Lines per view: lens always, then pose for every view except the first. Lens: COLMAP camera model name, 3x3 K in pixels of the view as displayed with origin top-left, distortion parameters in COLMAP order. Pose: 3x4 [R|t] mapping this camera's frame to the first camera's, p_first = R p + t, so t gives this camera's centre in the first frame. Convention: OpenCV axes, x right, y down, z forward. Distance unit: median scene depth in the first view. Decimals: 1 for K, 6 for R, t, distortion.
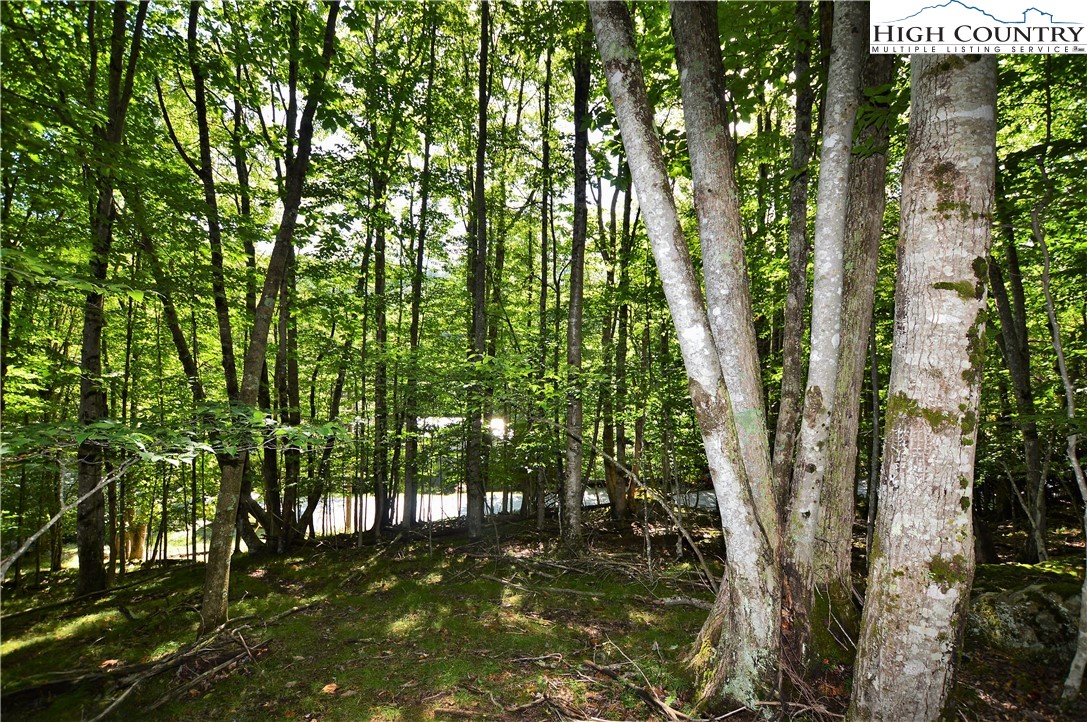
lens RADIAL K [[481.9, 0, 544.2], [0, 481.9, 361.0], [0, 0, 1]] dist [-0.029820, 0.001921]
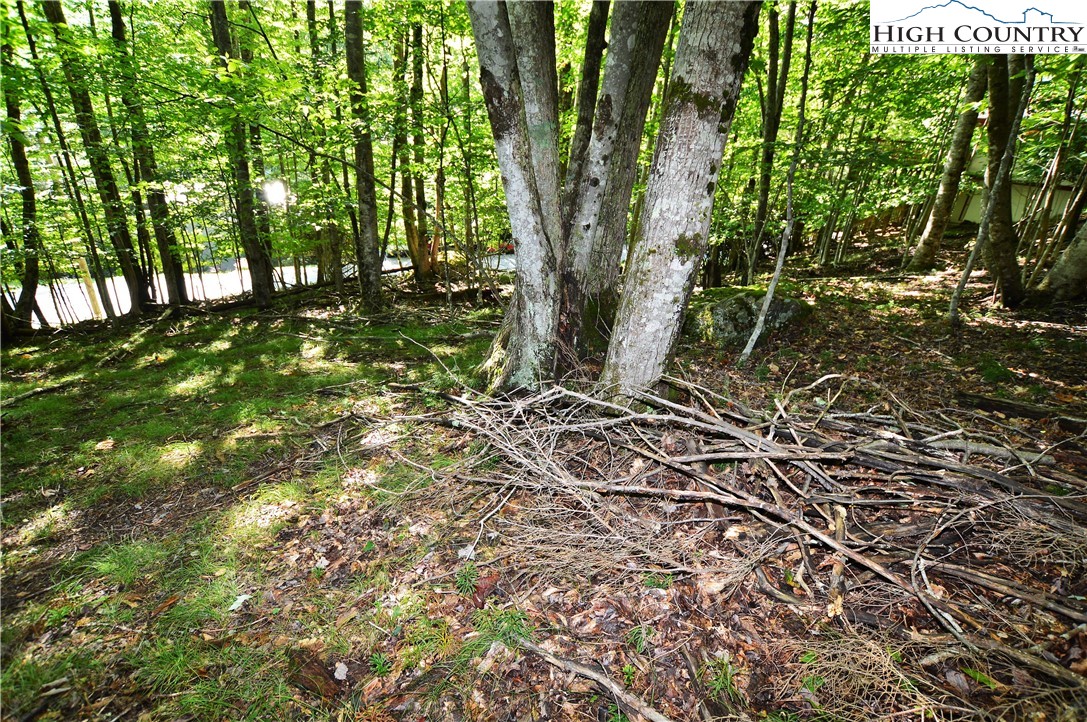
lens RADIAL K [[481.9, 0, 541.7], [0, 481.9, 362.6], [0, 0, 1]] dist [-0.029820, 0.001921]
pose [[0.926842, -0.113171, 0.357989, 0.025817], [-0.057392, 0.899579, 0.432972, 0.123308], [-0.371039, -0.421842, 0.827273, 0.001092]]
